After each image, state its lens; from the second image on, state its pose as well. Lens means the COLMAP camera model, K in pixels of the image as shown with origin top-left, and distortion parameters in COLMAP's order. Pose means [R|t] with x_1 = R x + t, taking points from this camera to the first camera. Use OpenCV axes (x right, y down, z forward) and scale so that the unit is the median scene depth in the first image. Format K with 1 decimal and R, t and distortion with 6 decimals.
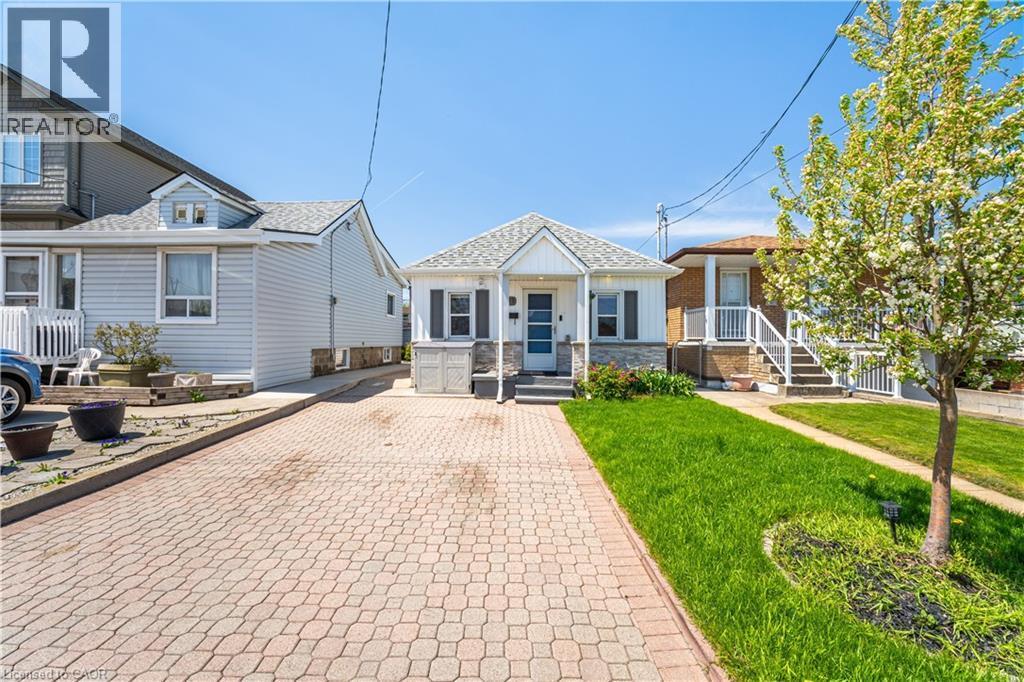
lens RADIAL K [[412.7, 0, 508.2], [0, 412.7, 344.5], [0, 0, 1]] dist [-0.007244, 0.000368]
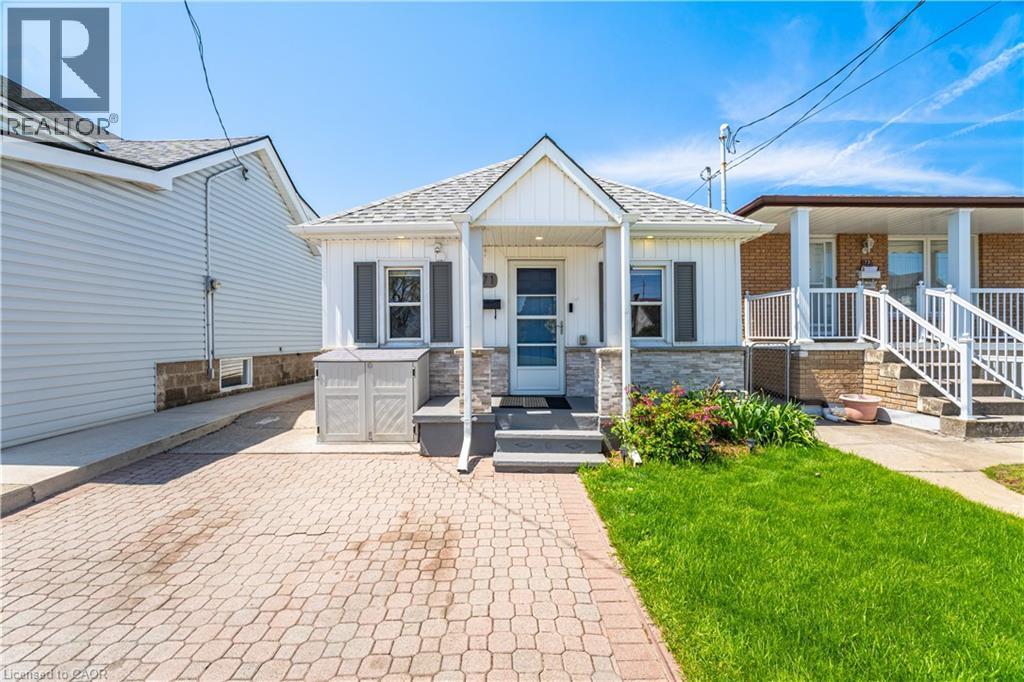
lens RADIAL K [[412.7, 0, 508.2], [0, 412.7, 344.5], [0, 0, 1]] dist [-0.007244, 0.000368]
pose [[0.999569, -0.010600, 0.027394, 0.018198], [0.010388, 0.999915, 0.007847, -0.015929], [-0.027475, -0.007559, 0.999594, 0.399515]]
